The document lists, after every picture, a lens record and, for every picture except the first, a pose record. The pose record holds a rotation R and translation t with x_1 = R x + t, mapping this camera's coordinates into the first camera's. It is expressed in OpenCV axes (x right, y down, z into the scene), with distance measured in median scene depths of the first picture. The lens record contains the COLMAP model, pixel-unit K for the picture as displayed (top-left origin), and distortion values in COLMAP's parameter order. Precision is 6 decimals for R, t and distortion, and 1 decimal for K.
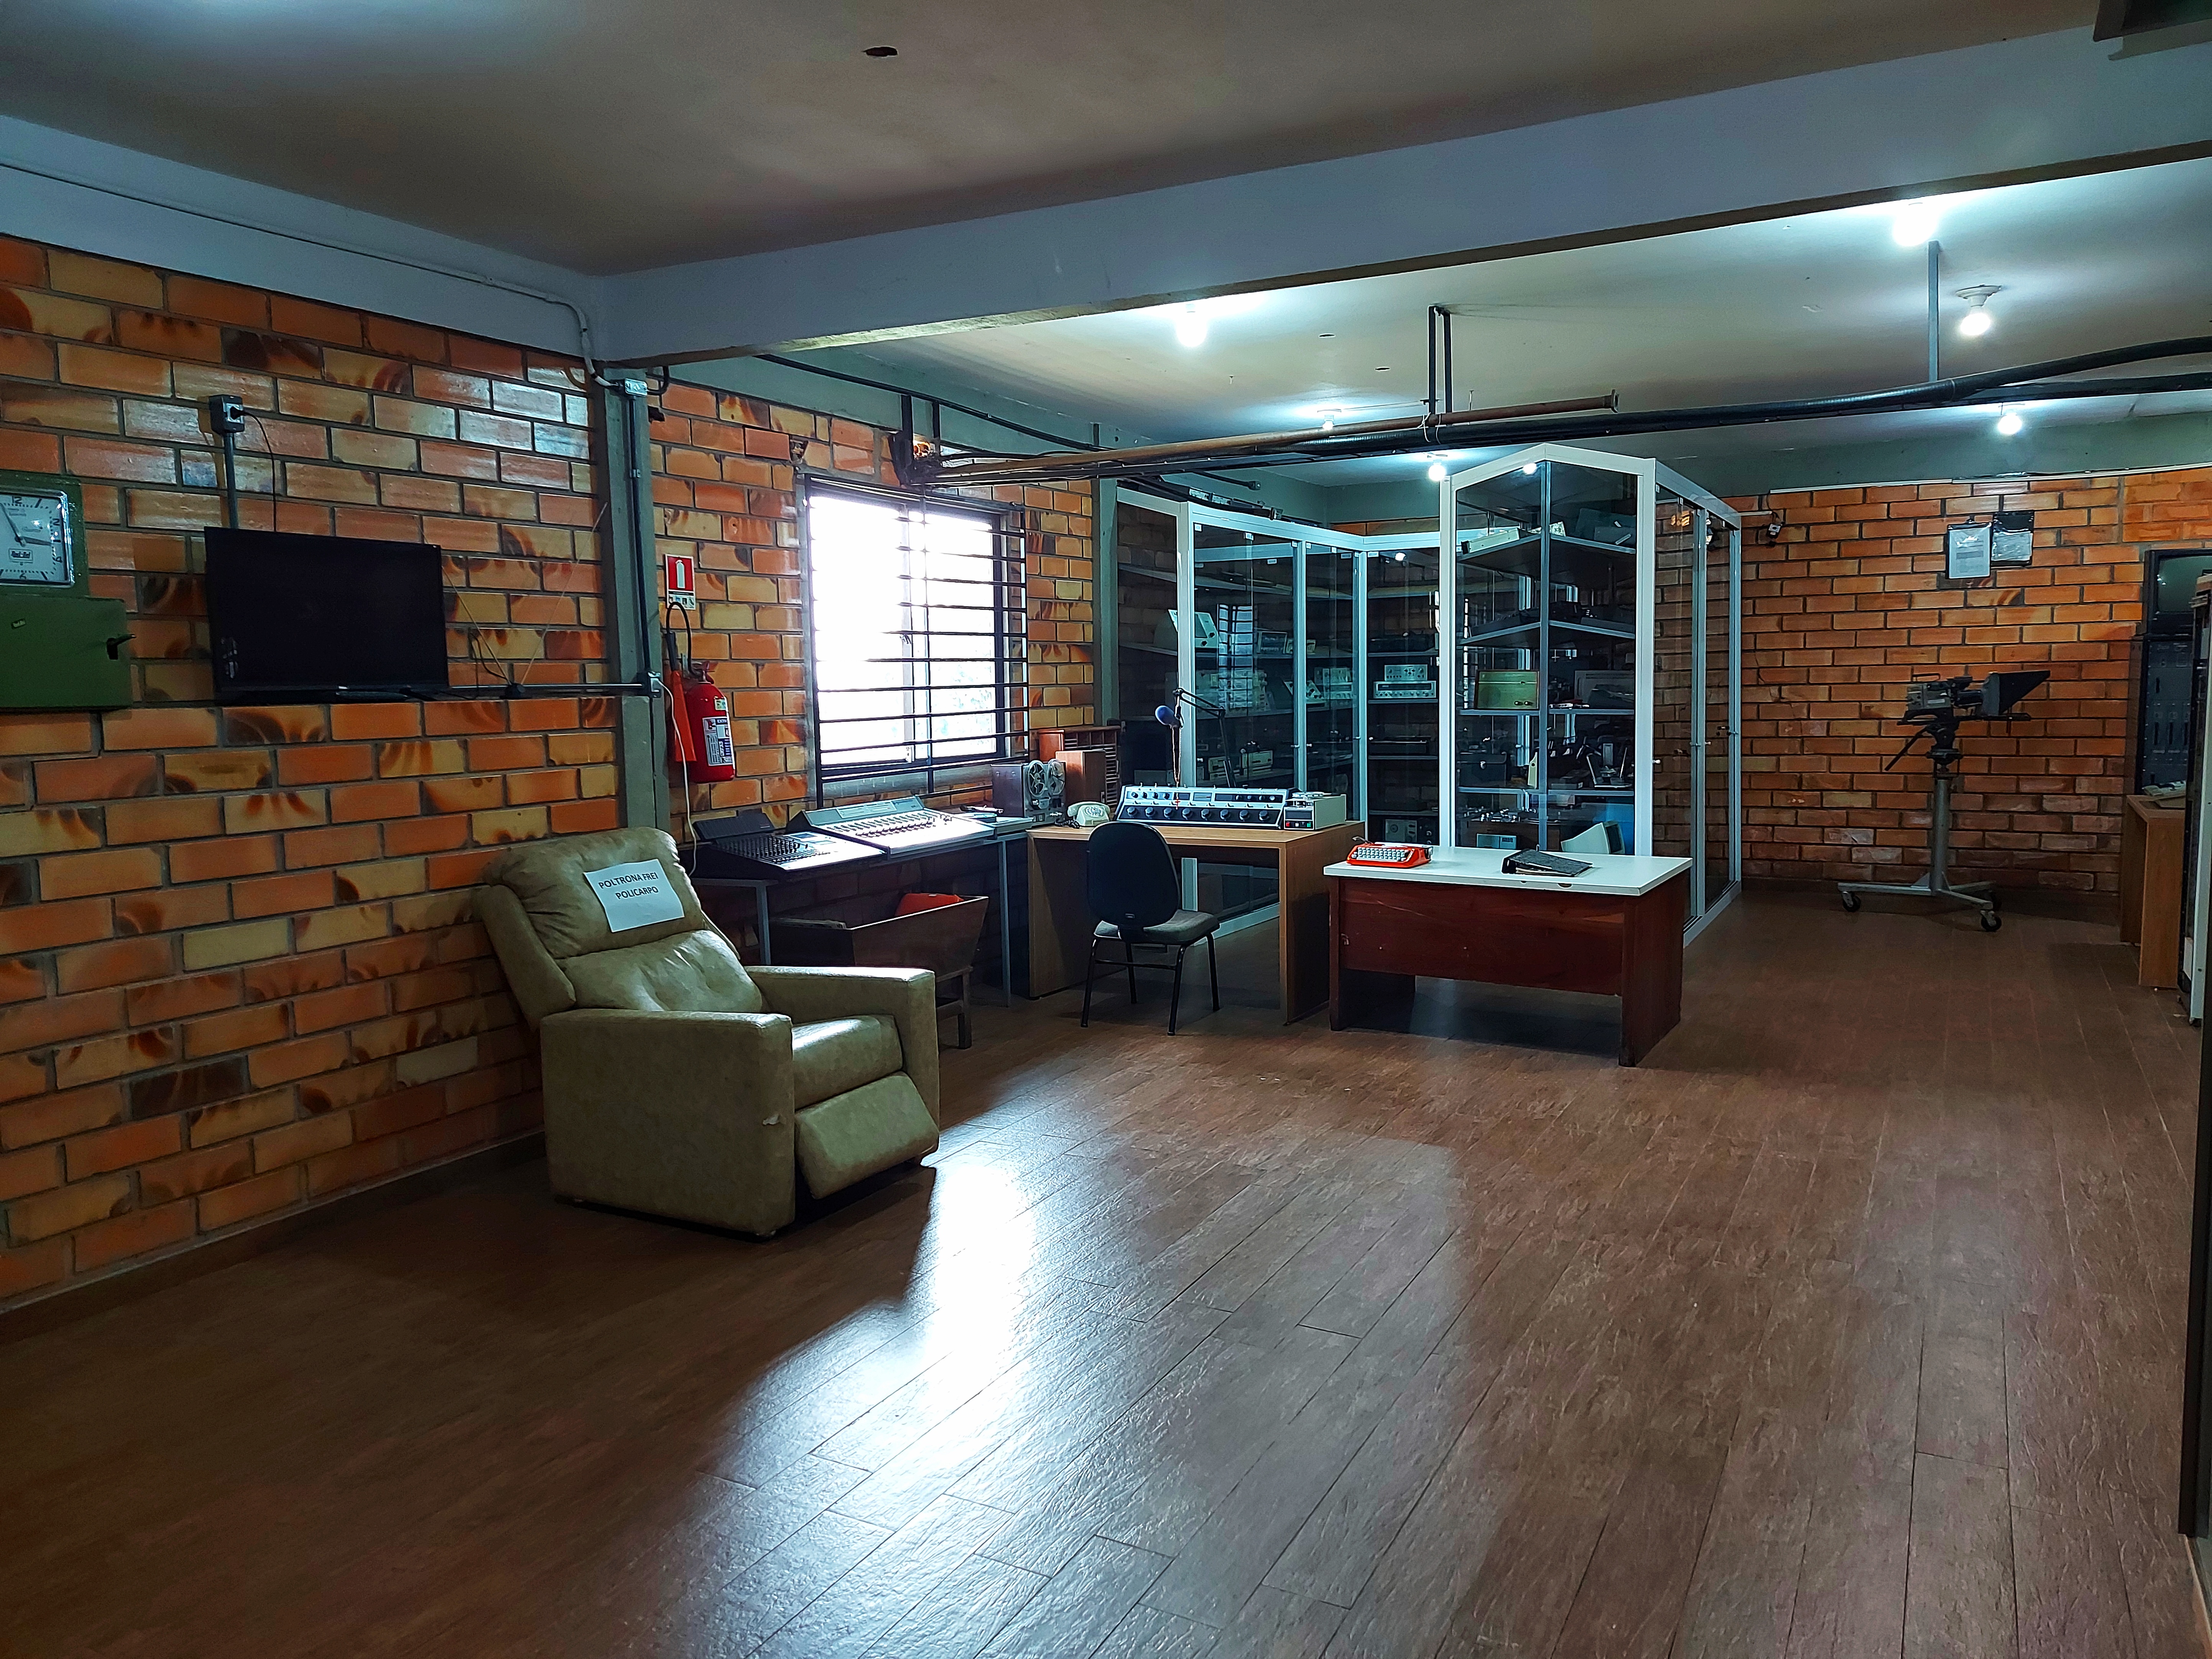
lens RADIAL K [[1570.2, 0, 1120.2], [0, 1570.2, 831.3], [0, 0, 1]] dist [0.119100, -0.139001]
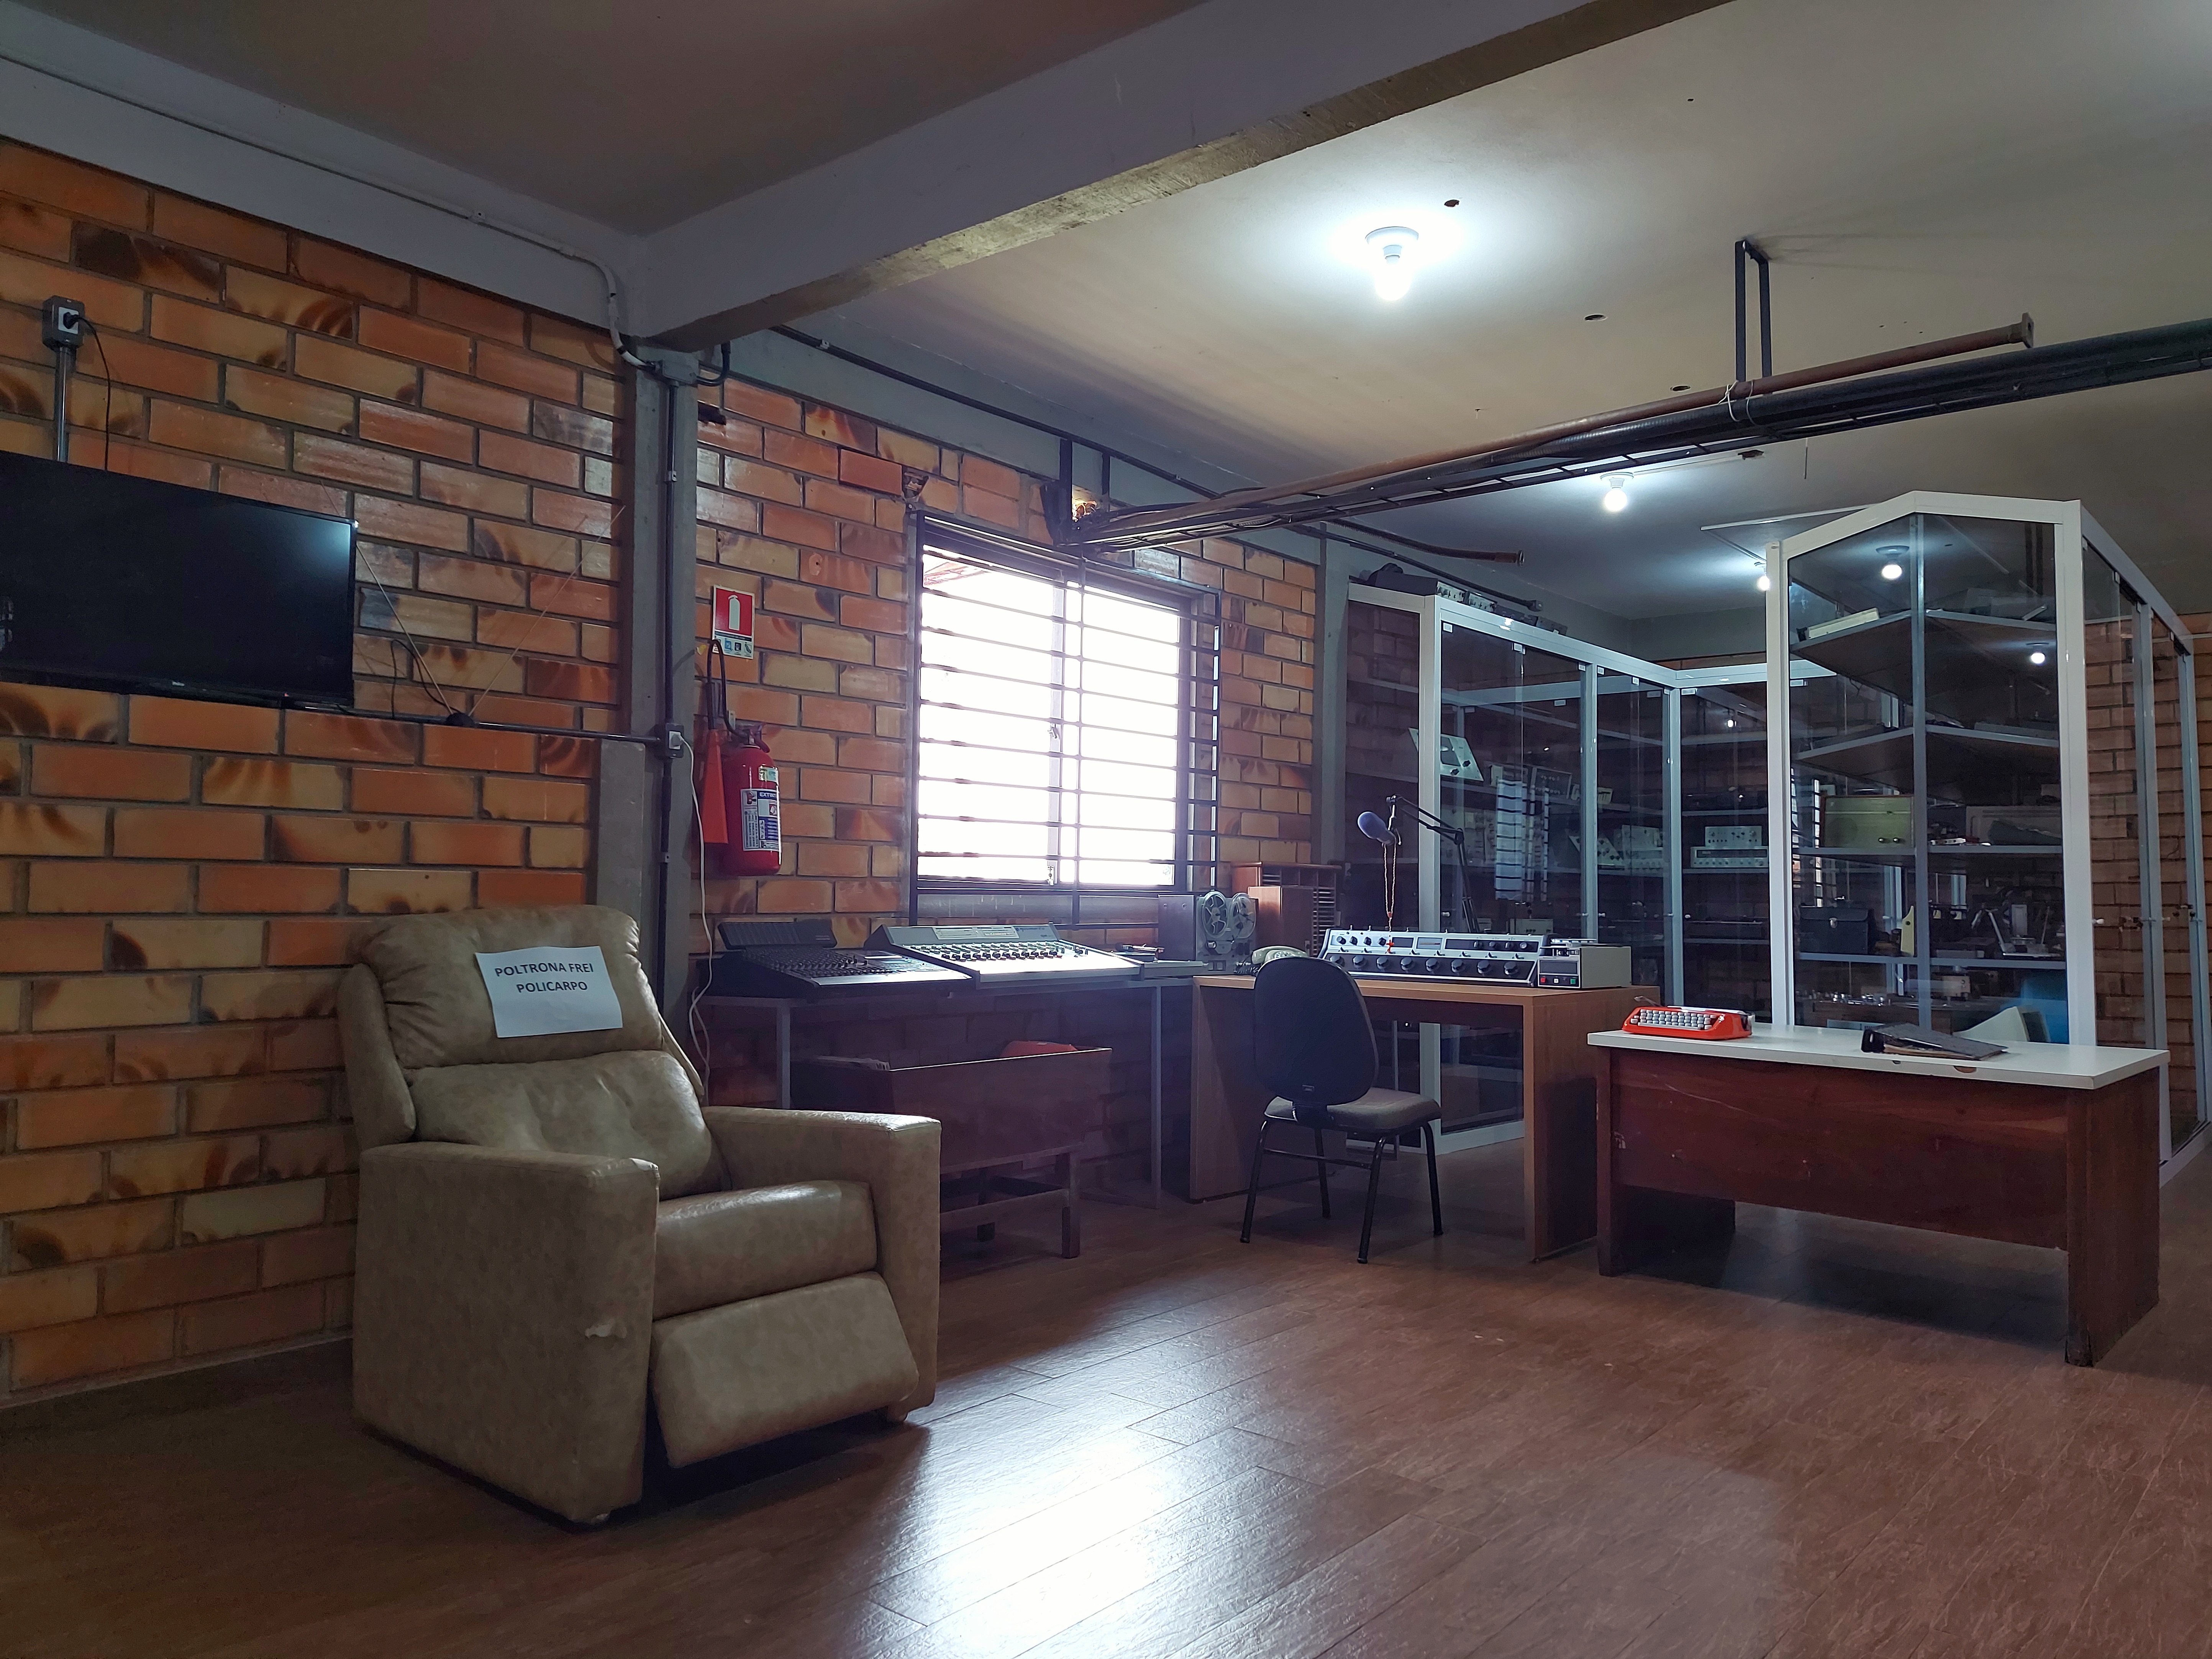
lens RADIAL K [[1570.2, 0, 1120.2], [0, 1570.2, 831.3], [0, 0, 1]] dist [0.119100, -0.139001]
pose [[0.979263, 0.019421, -0.201661, 0.069740], [-0.048307, 0.989068, -0.139326, 0.044499], [0.196750, 0.146178, 0.969495, 0.270114]]
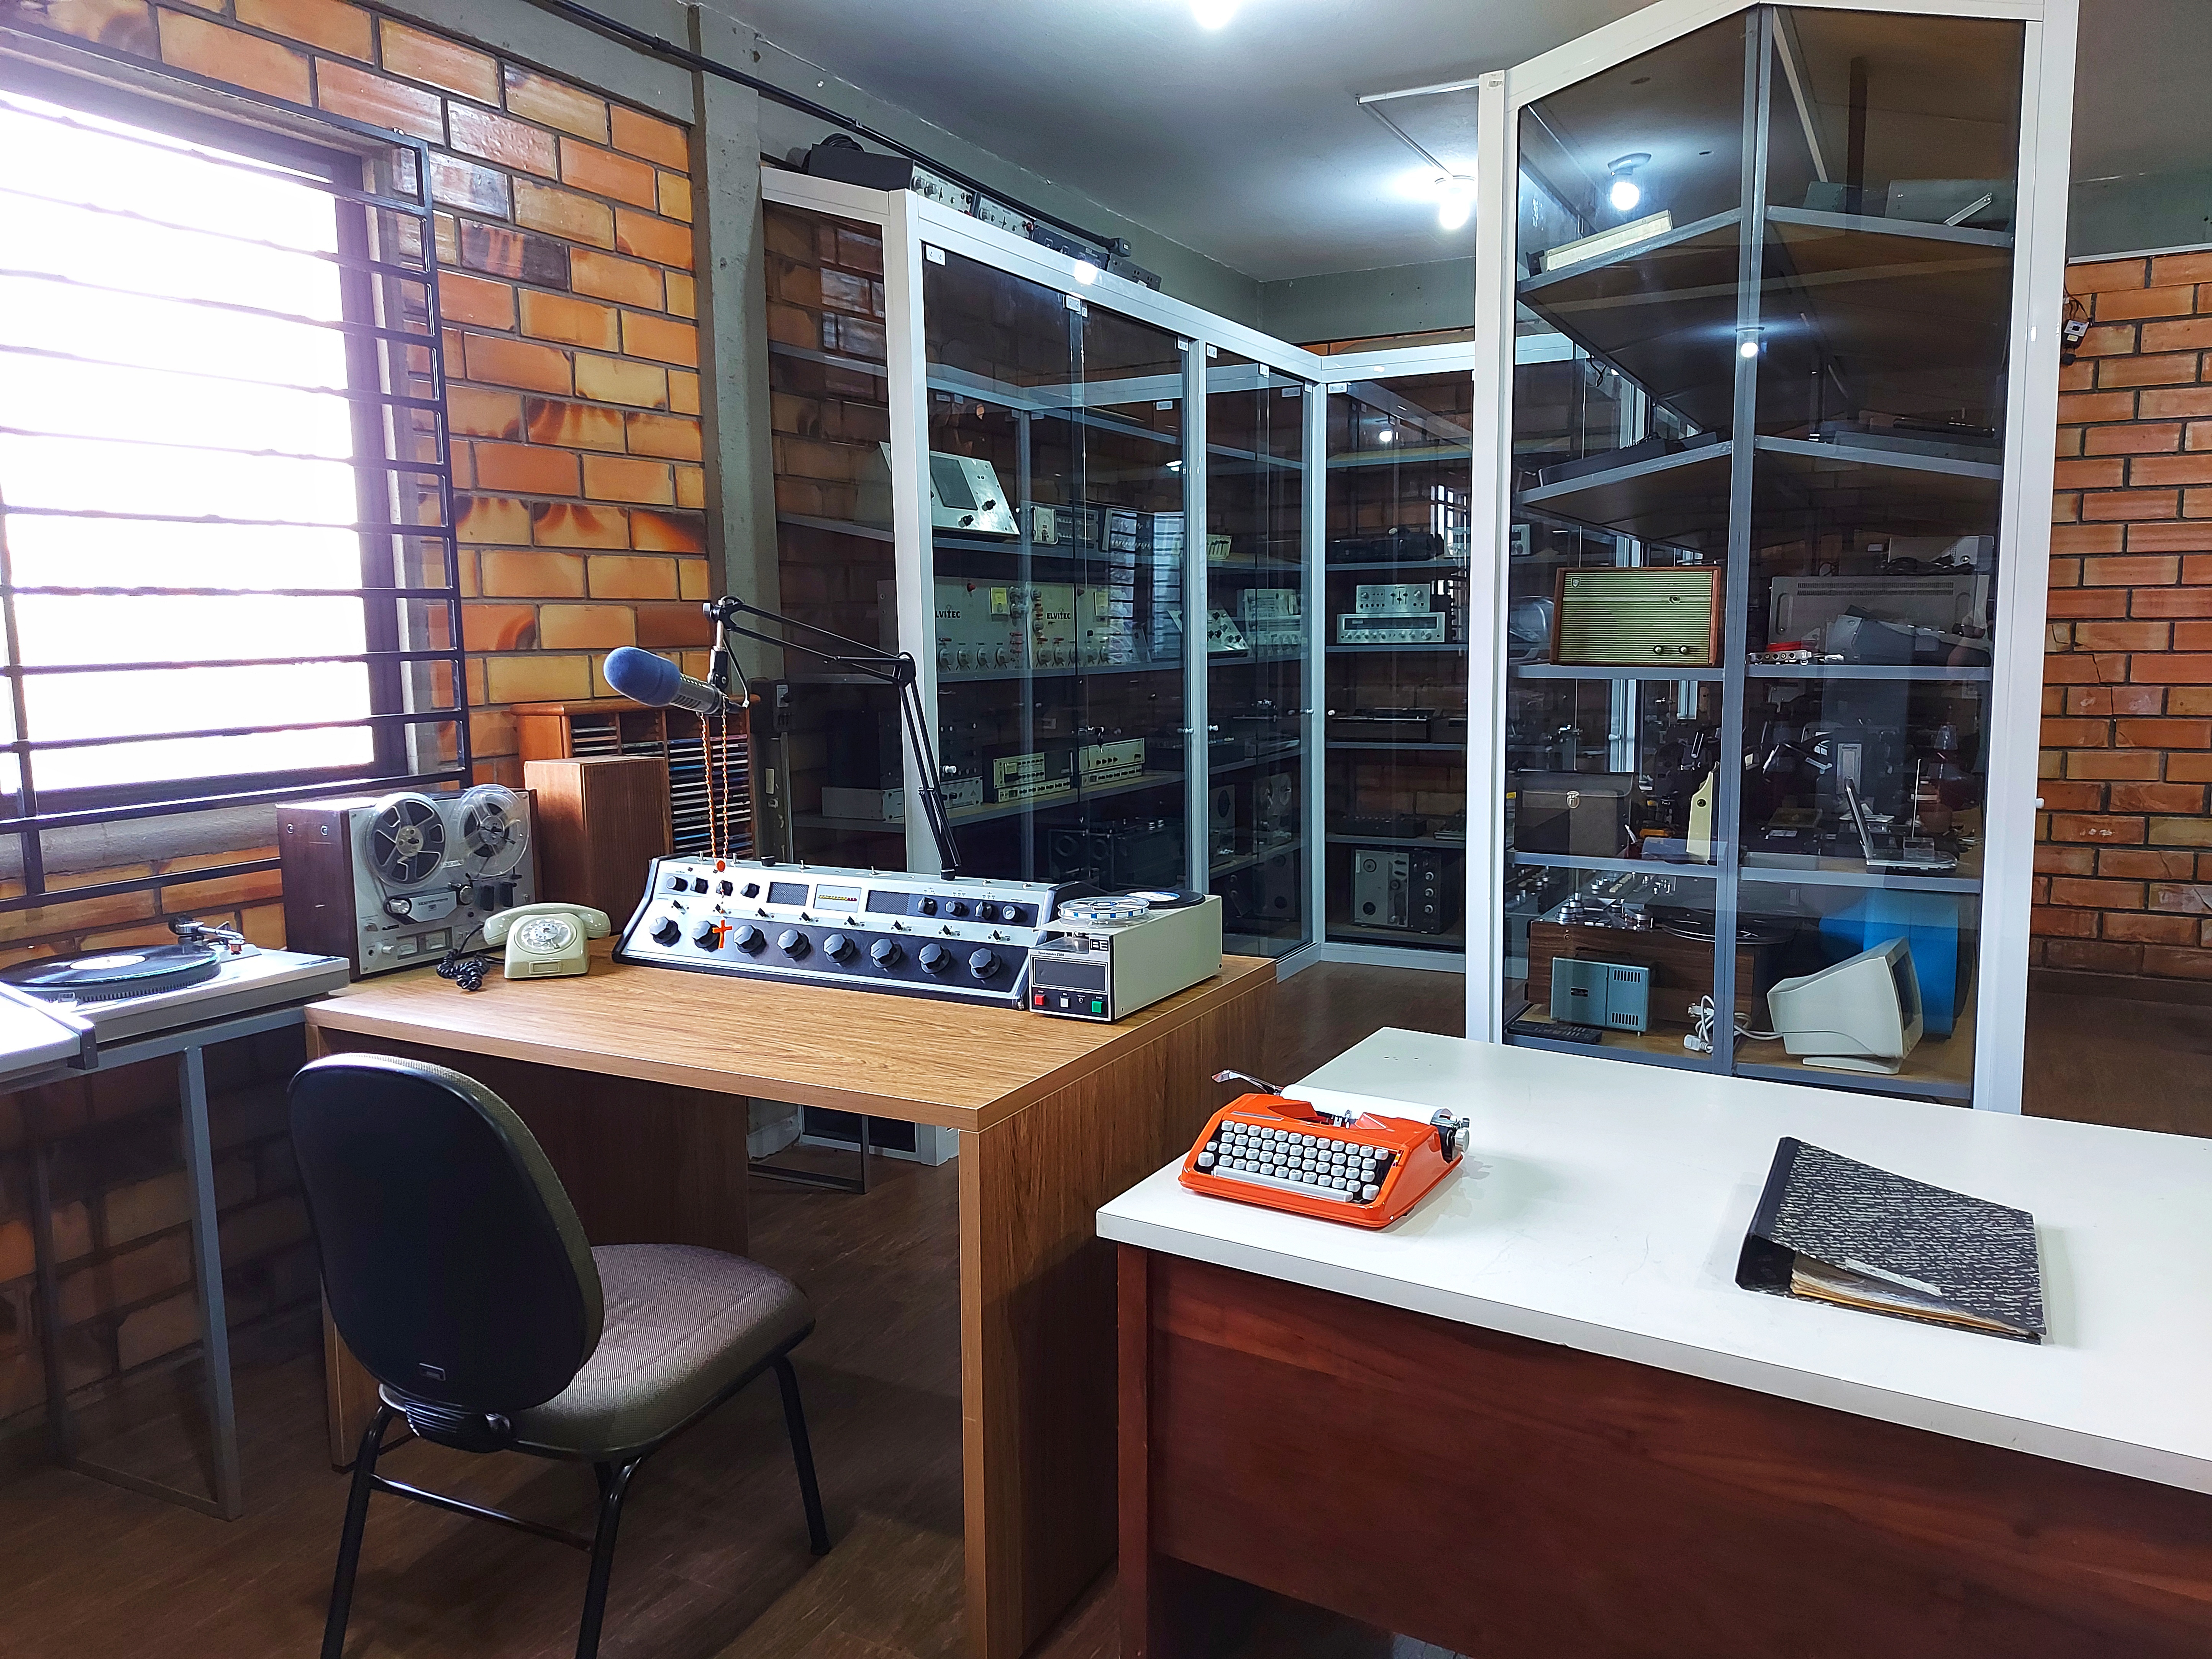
lens RADIAL K [[1570.2, 0, 1120.2], [0, 1570.2, 831.3], [0, 0, 1]] dist [0.119100, -0.139001]
pose [[0.999966, 0.004387, 0.006930, 0.138056], [-0.004603, 0.999493, 0.031505, -0.058544], [-0.006788, -0.031536, 0.999480, 0.744893]]
